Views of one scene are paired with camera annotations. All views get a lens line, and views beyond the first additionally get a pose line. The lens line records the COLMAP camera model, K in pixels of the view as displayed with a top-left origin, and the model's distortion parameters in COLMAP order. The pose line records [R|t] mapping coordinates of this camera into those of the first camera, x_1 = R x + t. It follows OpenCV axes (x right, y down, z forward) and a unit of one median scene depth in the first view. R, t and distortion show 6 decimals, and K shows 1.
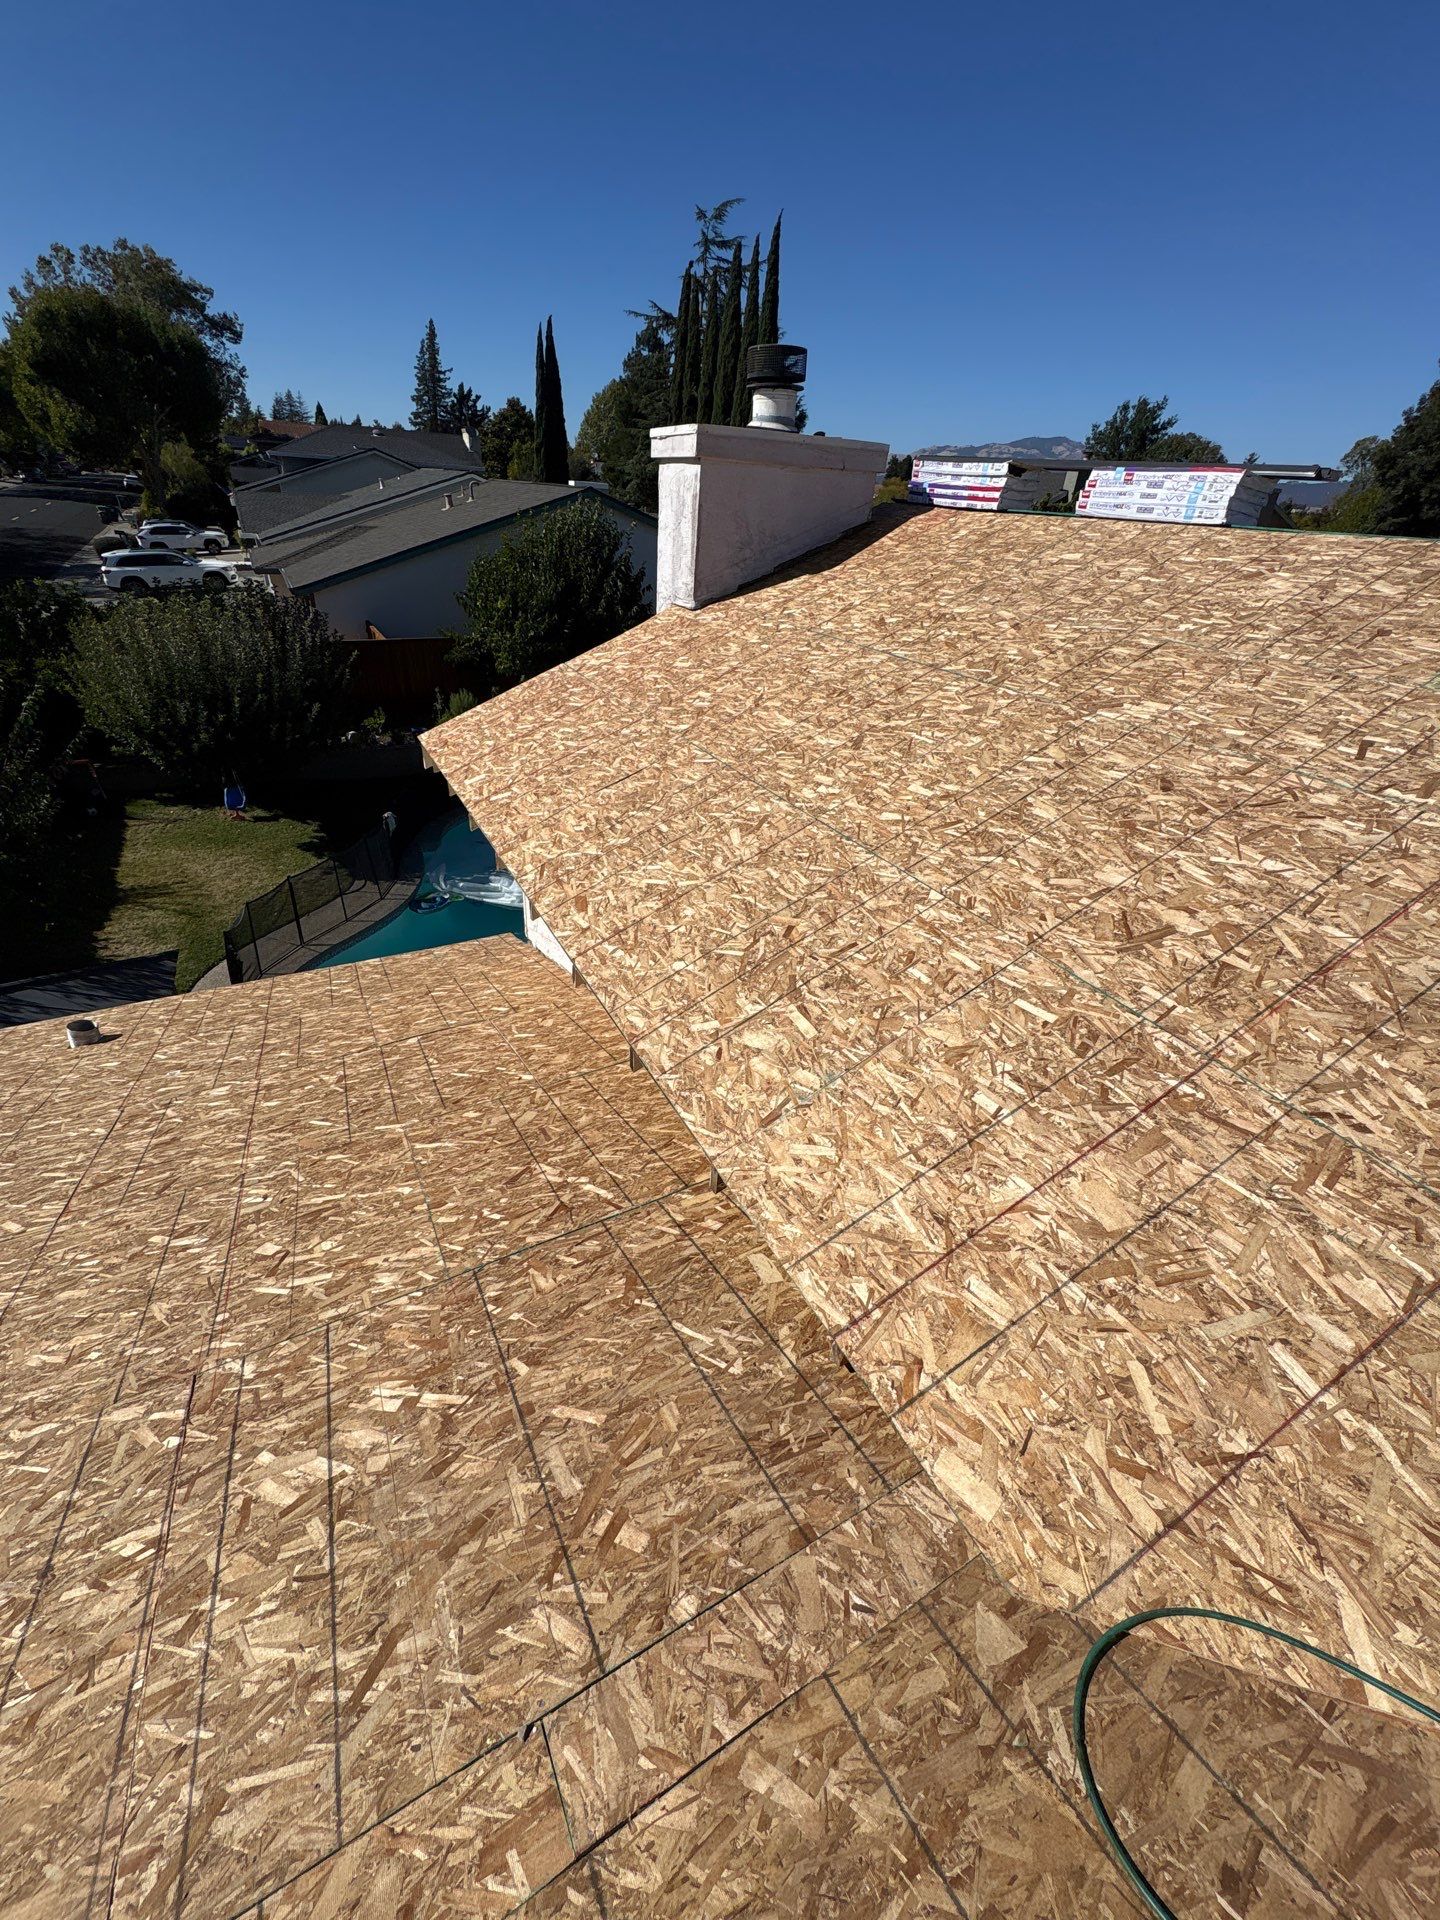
lens RADIAL K [[763.5, 0, 725.1], [0, 763.5, 957.0], [0, 0, 1]] dist [0.001059, -0.000067]
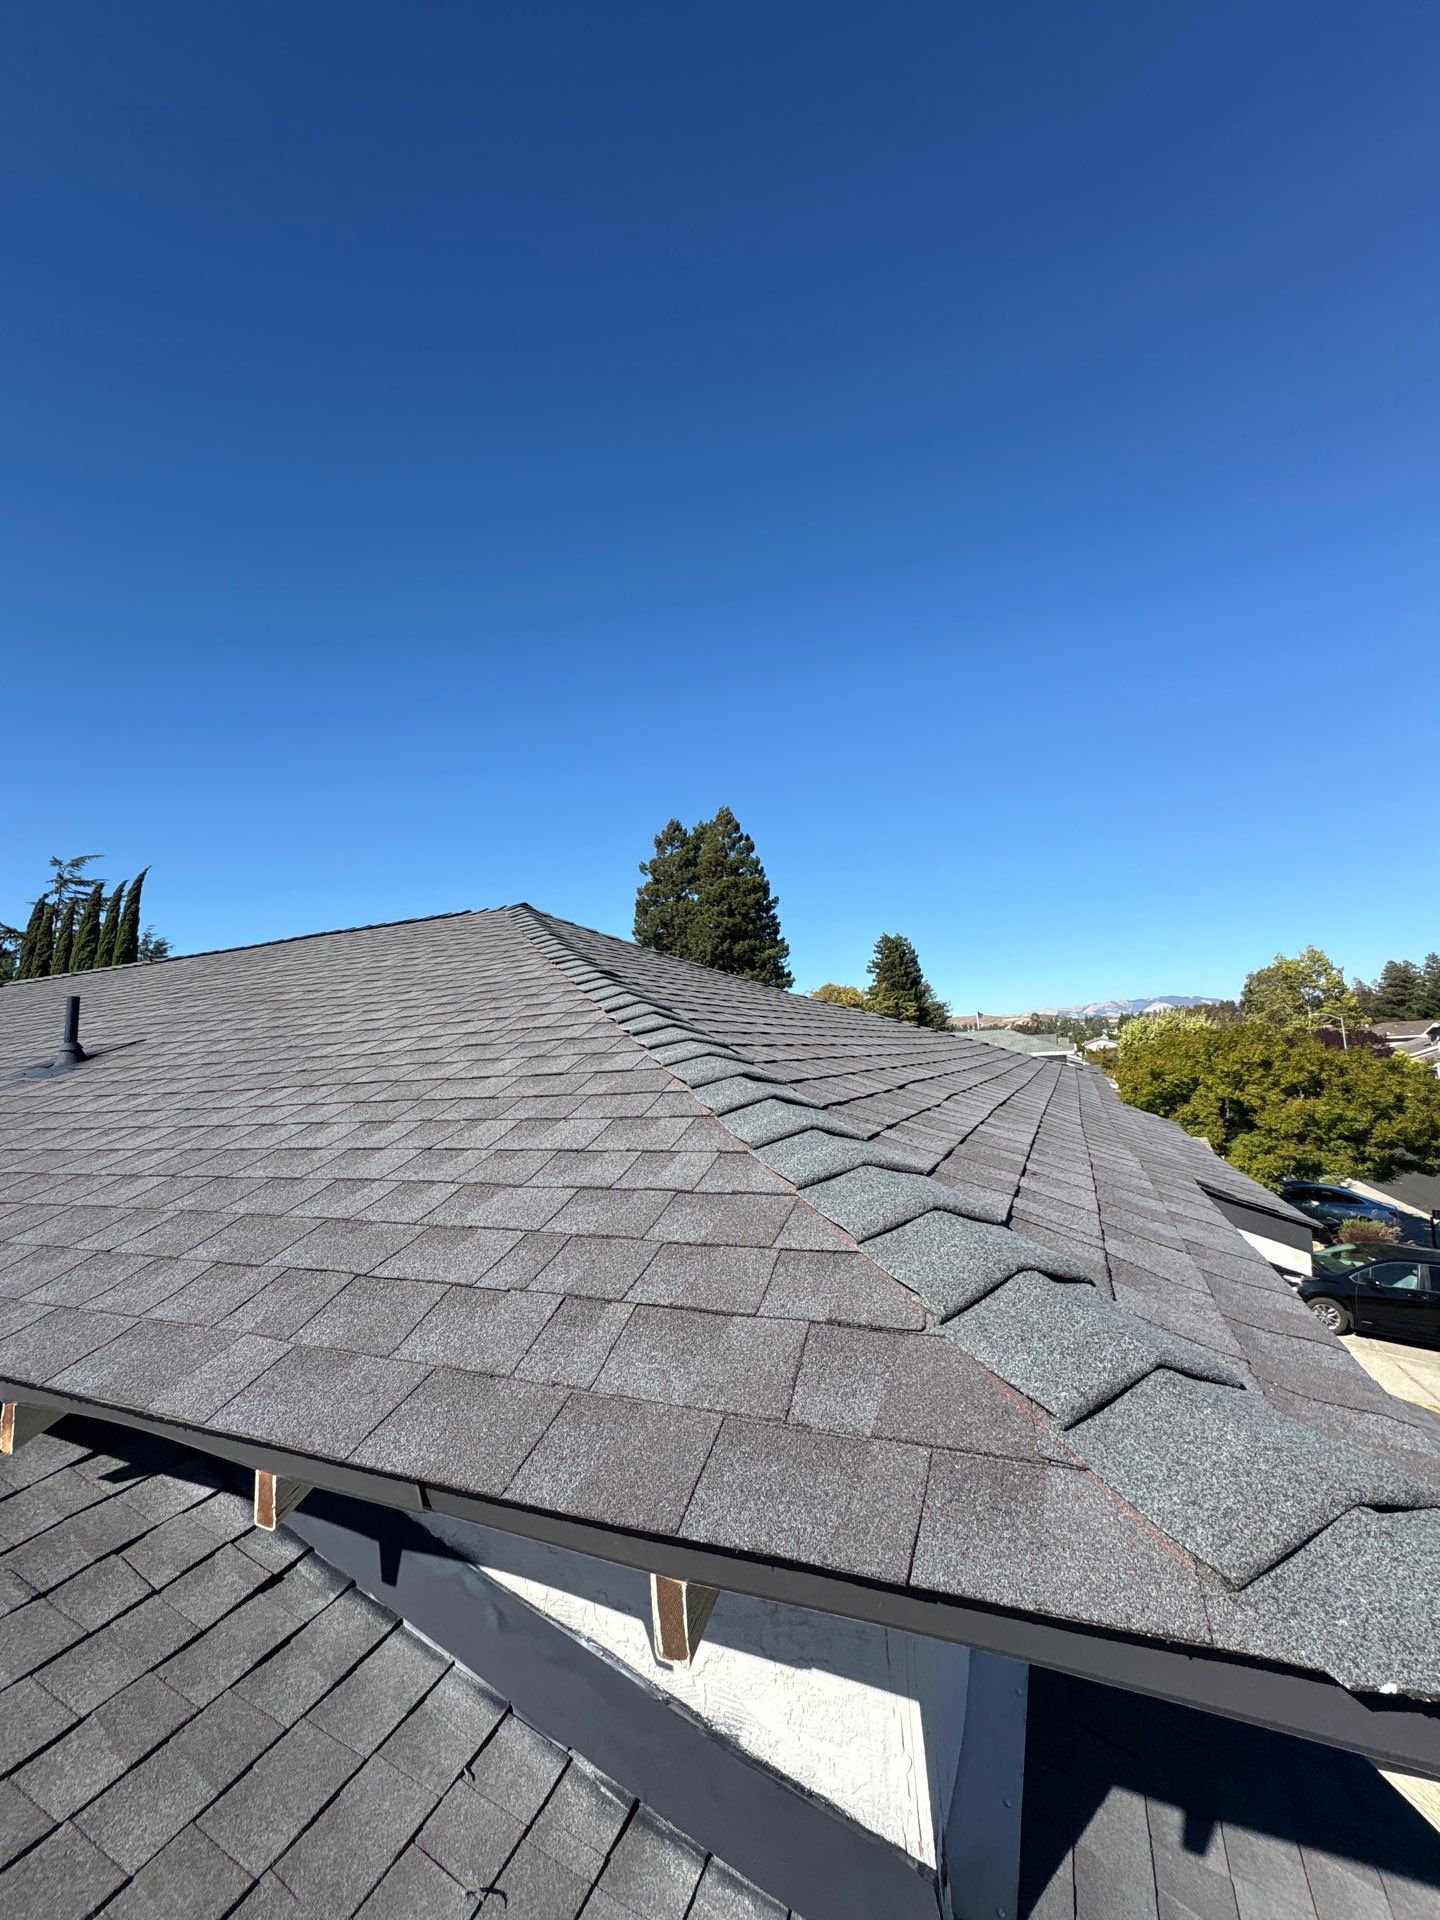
lens RADIAL K [[763.5, 0, 725.8], [0, 763.5, 958.9], [0, 0, 1]] dist [0.001059, -0.000067]
pose [[0.787926, -0.024932, 0.615265, 0.879406], [0.400908, 0.779168, -0.481841, 1.355547], [-0.467381, 0.626319, 0.623922, -1.311357]]
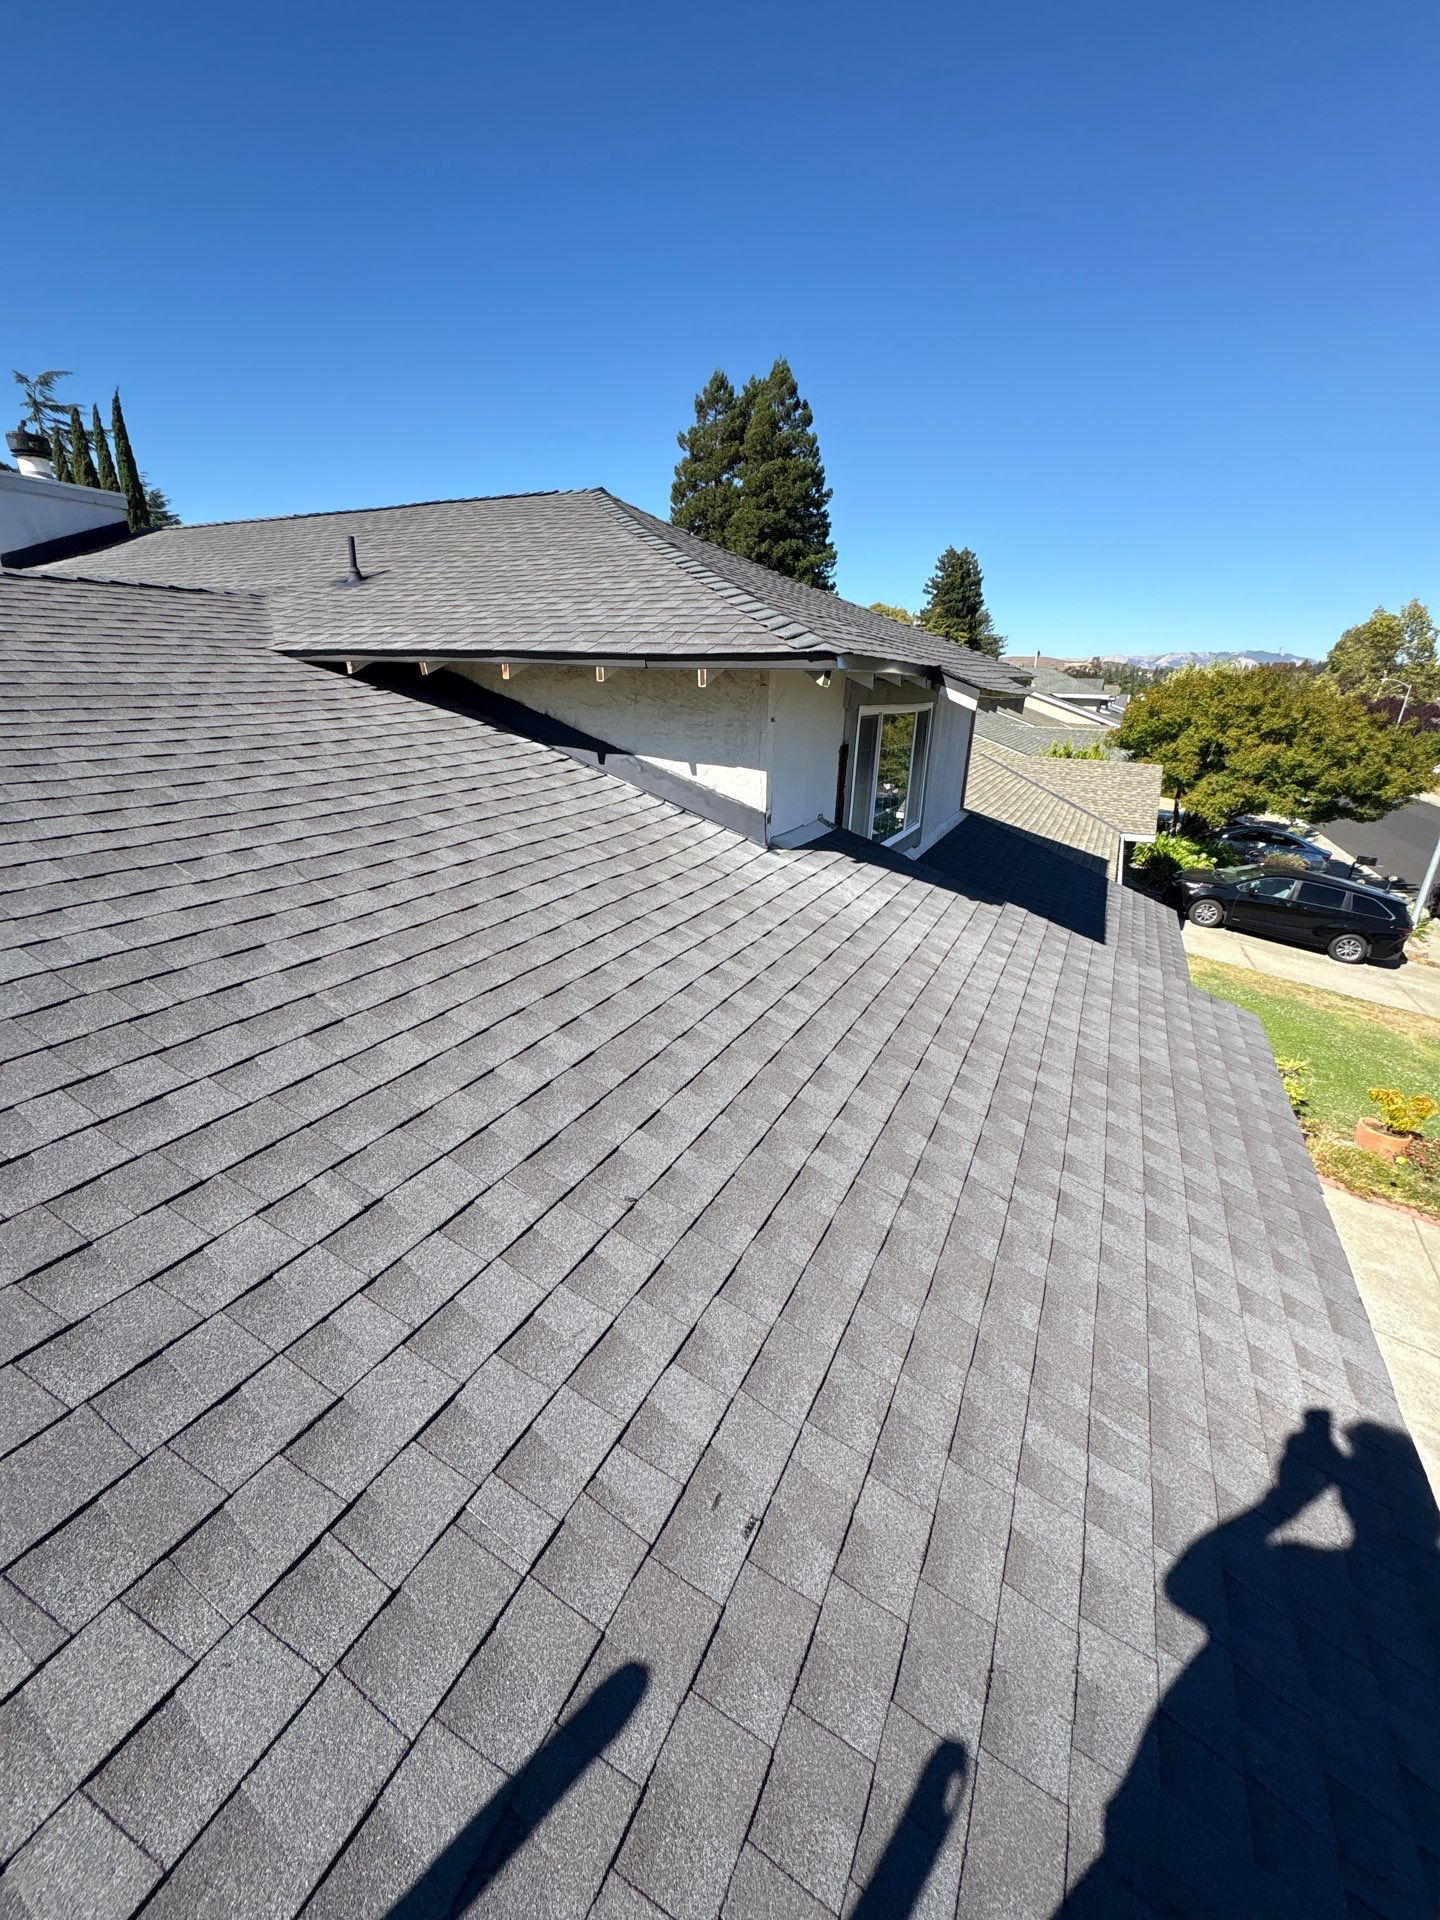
lens RADIAL K [[763.5, 0, 724.3], [0, 763.5, 960.4], [0, 0, 1]] dist [0.001059, -0.000067]
pose [[0.818663, -0.236075, 0.523506, 0.310034], [0.318876, 0.945019, -0.072503, 1.908914], [-0.477607, 0.226289, 0.848931, -1.950768]]
